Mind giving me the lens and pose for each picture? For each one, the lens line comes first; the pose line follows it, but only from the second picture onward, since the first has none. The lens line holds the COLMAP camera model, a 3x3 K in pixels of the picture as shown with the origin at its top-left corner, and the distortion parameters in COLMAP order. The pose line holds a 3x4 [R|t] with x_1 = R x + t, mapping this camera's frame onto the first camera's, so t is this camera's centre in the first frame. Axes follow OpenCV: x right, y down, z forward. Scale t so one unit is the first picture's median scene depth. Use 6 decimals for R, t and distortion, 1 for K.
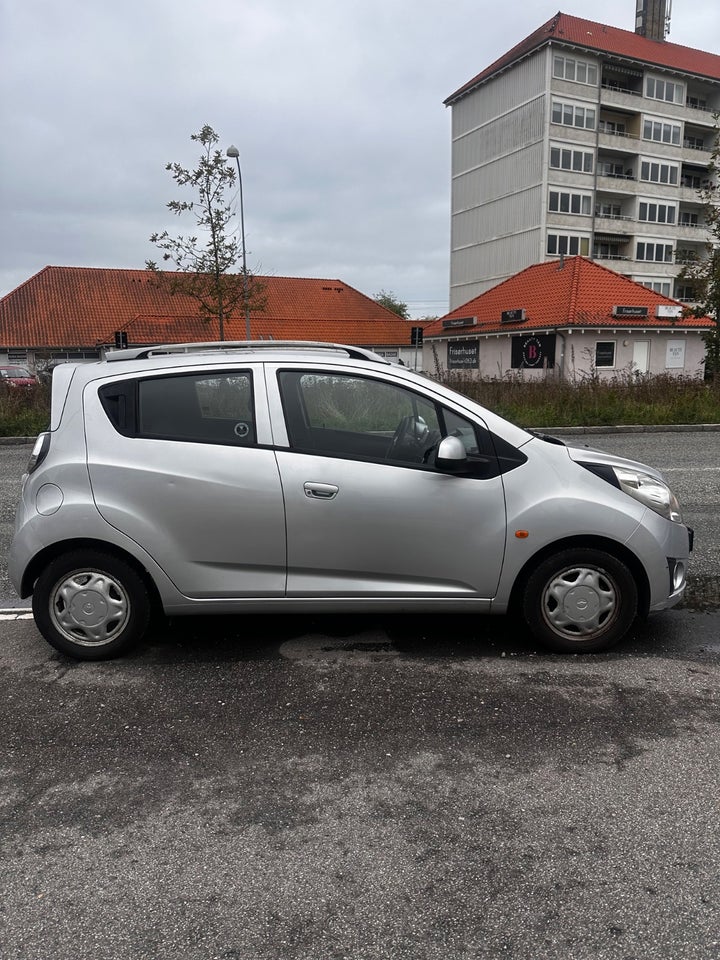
lens RADIAL K [[671.5, 0, 353.9], [0, 671.5, 493.5], [0, 0, 1]] dist [-0.008211, -0.006034]
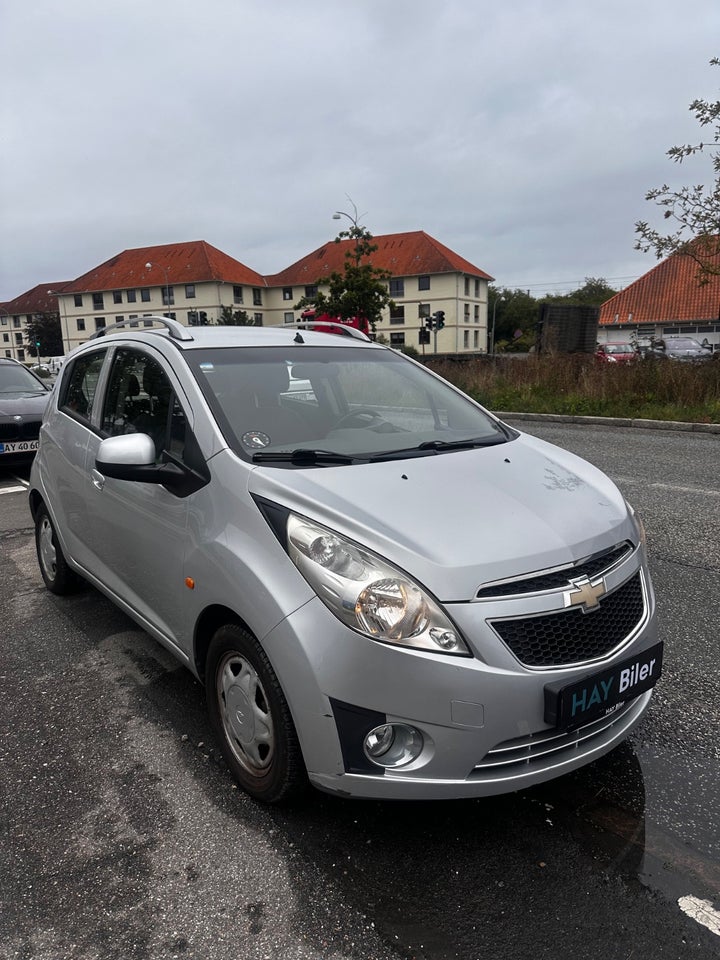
lens RADIAL K [[682.7, 0, 360.0], [0, 682.7, 480.0], [0, 0, 1]] dist [-0.000769, 0.001002]
pose [[0.607813, 0.142887, -0.781119, 0.896848], [-0.132722, 0.988120, 0.077479, -0.124931], [0.782910, 0.056579, 0.619557, 0.677228]]
